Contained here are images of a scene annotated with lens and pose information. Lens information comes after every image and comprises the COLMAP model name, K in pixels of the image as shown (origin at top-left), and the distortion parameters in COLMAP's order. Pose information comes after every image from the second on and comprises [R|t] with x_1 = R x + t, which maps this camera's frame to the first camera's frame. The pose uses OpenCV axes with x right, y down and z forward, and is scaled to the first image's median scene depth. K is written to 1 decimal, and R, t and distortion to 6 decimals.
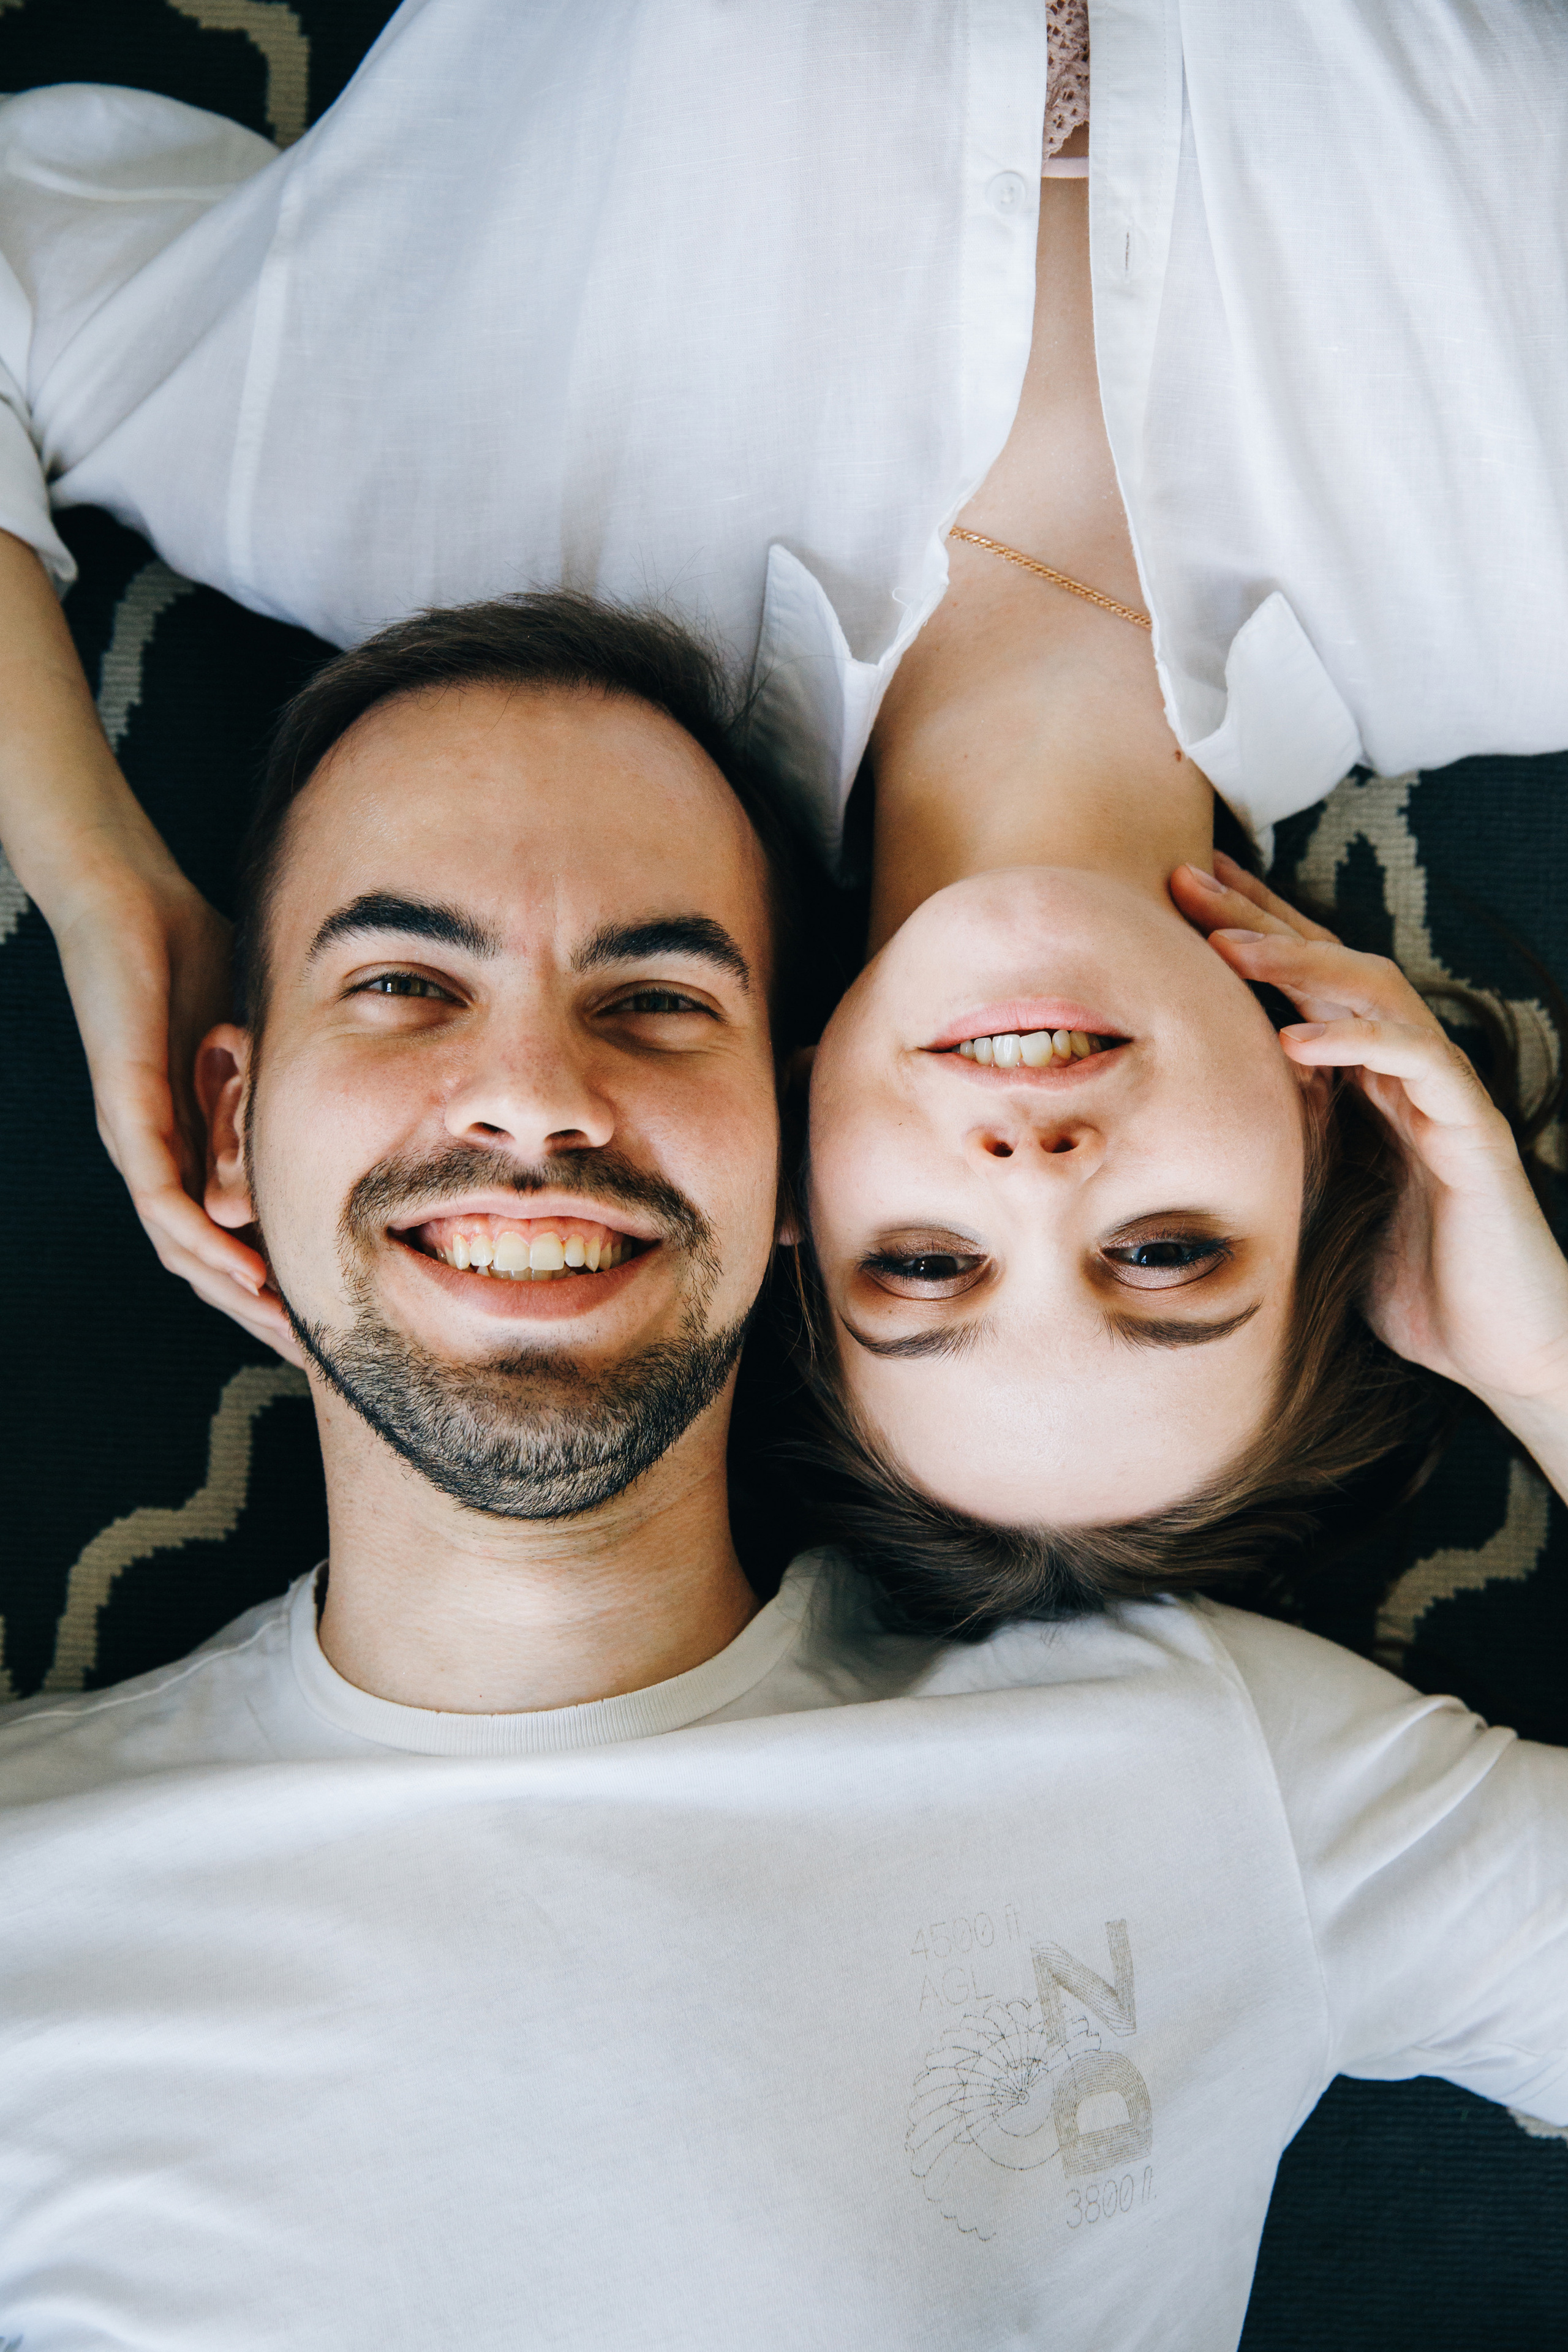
lens RADIAL K [[2584.6, 0, 784.0], [0, 2584.6, 1176.0], [0, 0, 1]] dist [-0.185435, 1.456254]
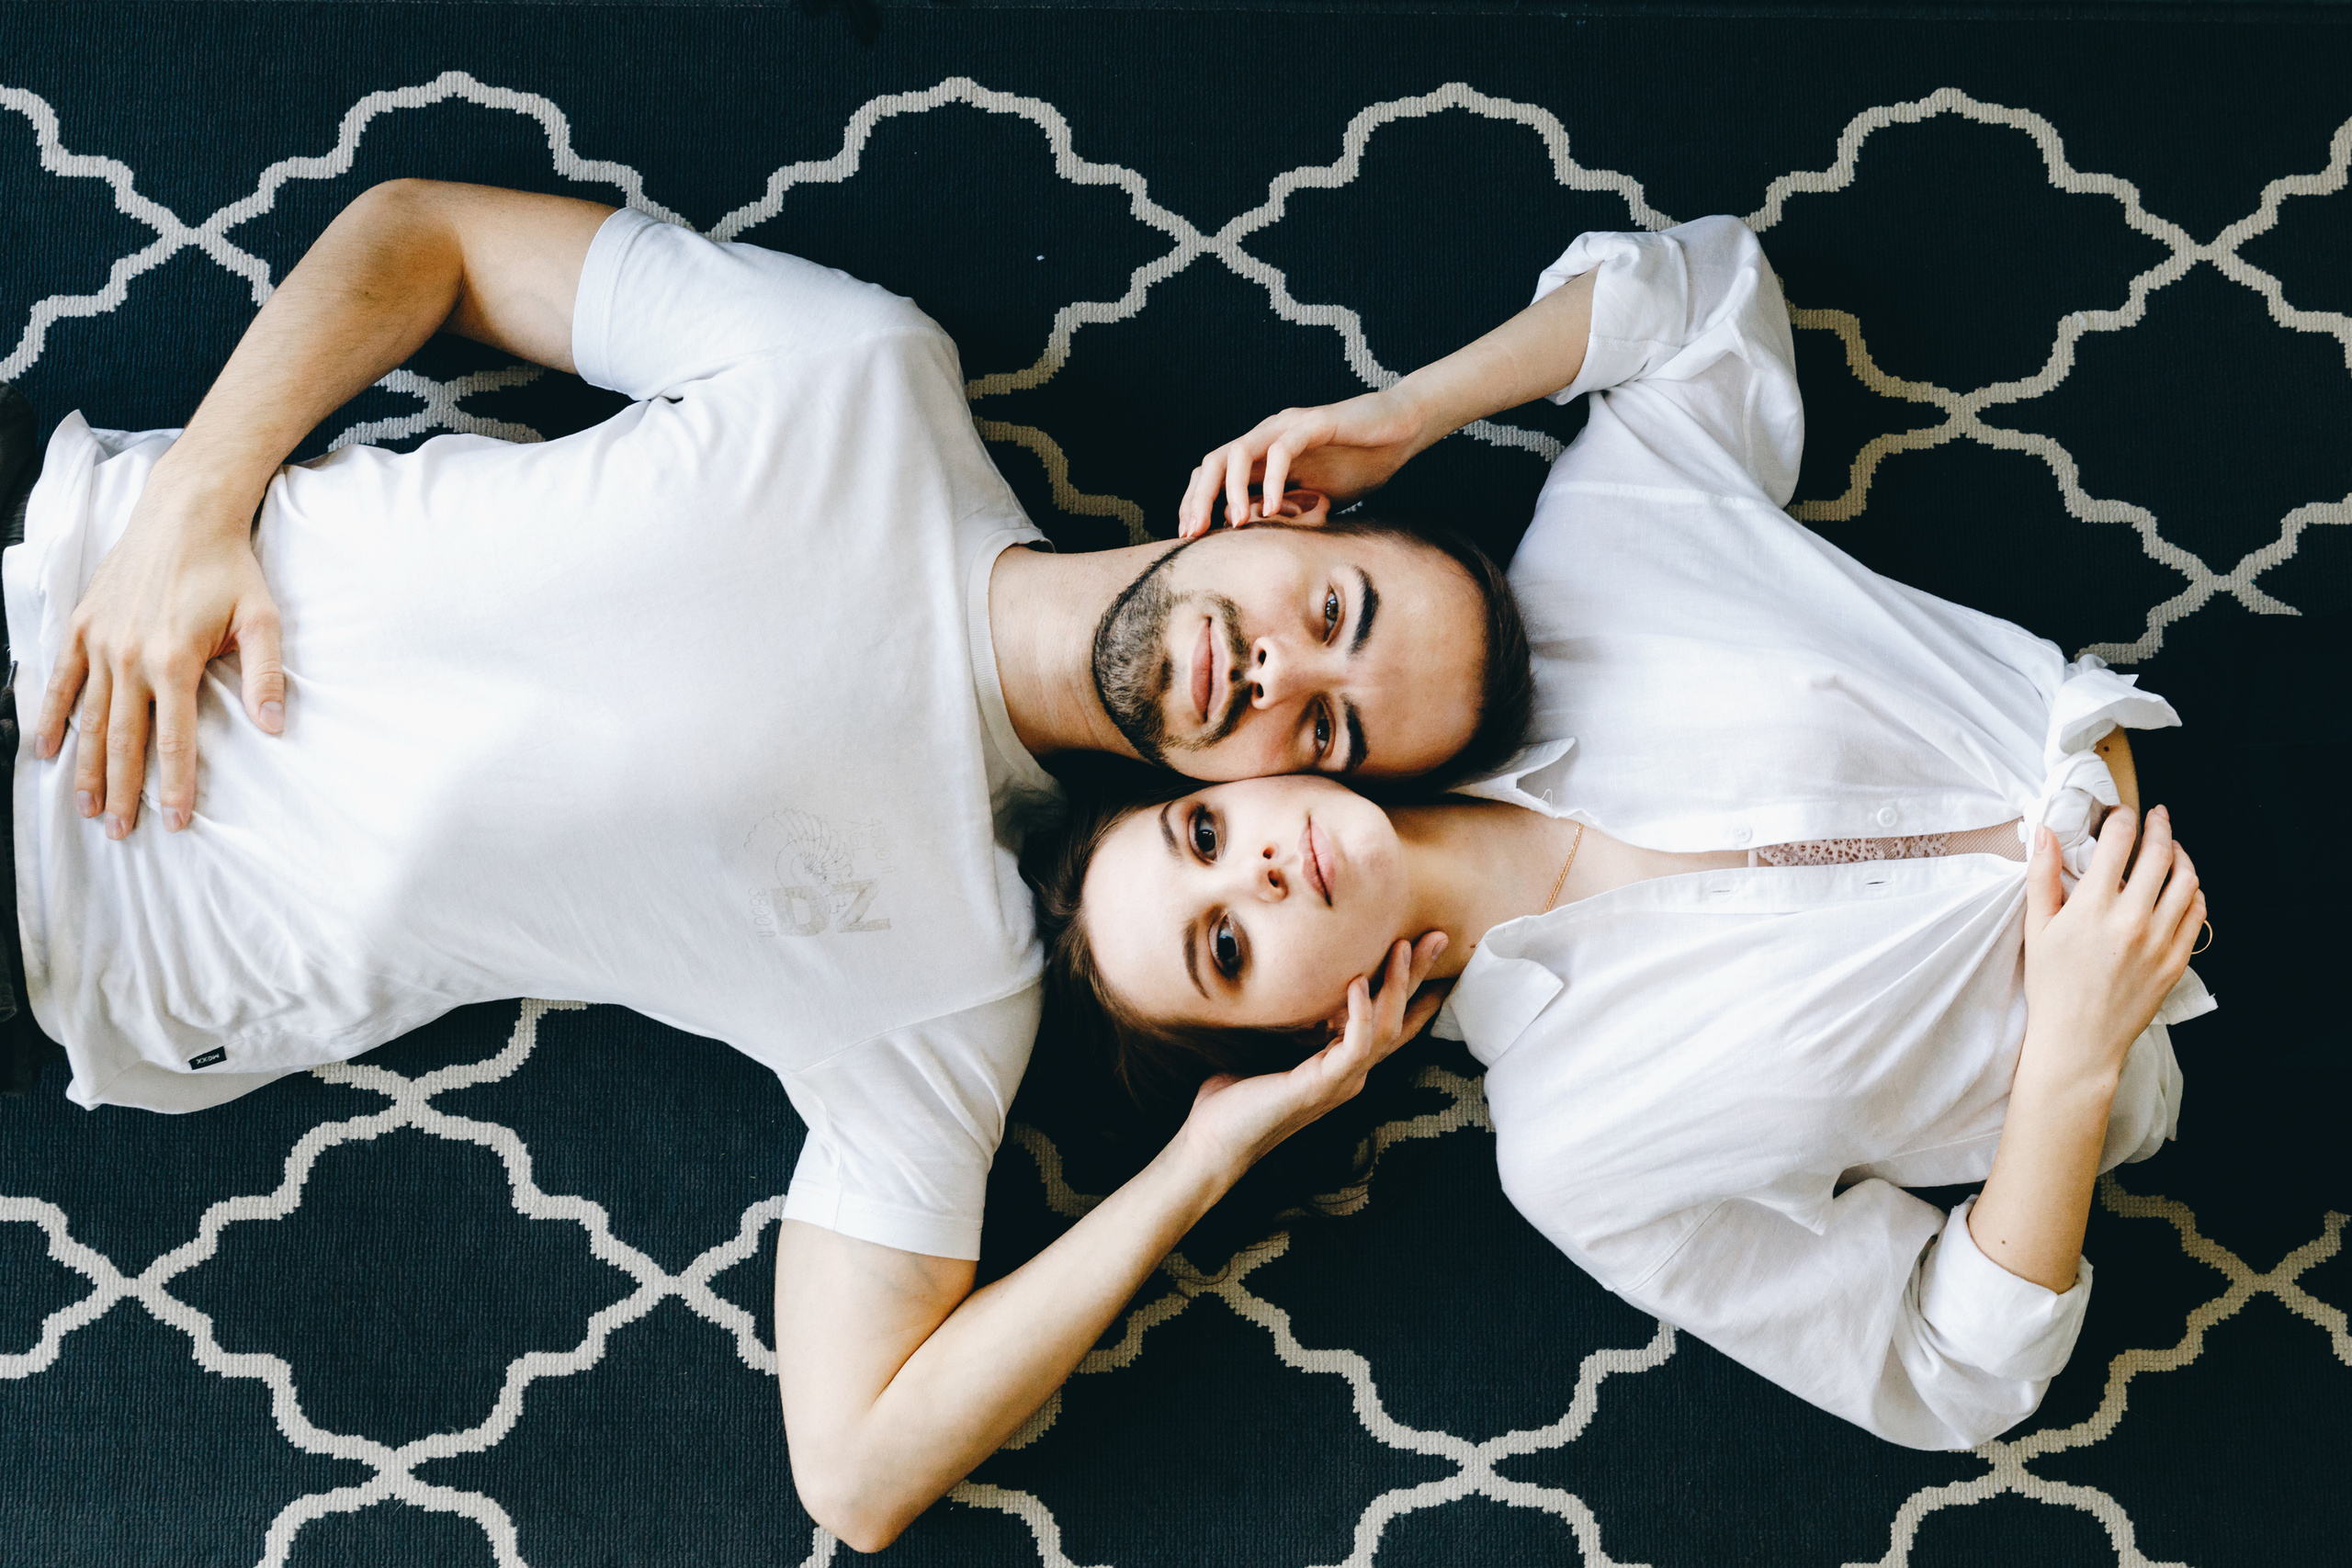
lens RADIAL K [[2817.0, 0, 1176.0], [0, 2817.0, 784.0], [0, 0, 1]] dist [-0.002960, -0.001581]
pose [[0.065382, 0.985519, -0.156454, 0.342395], [-0.997860, 0.064399, -0.011355, 0.079289], [-0.001115, 0.156861, 0.987620, -1.108468]]
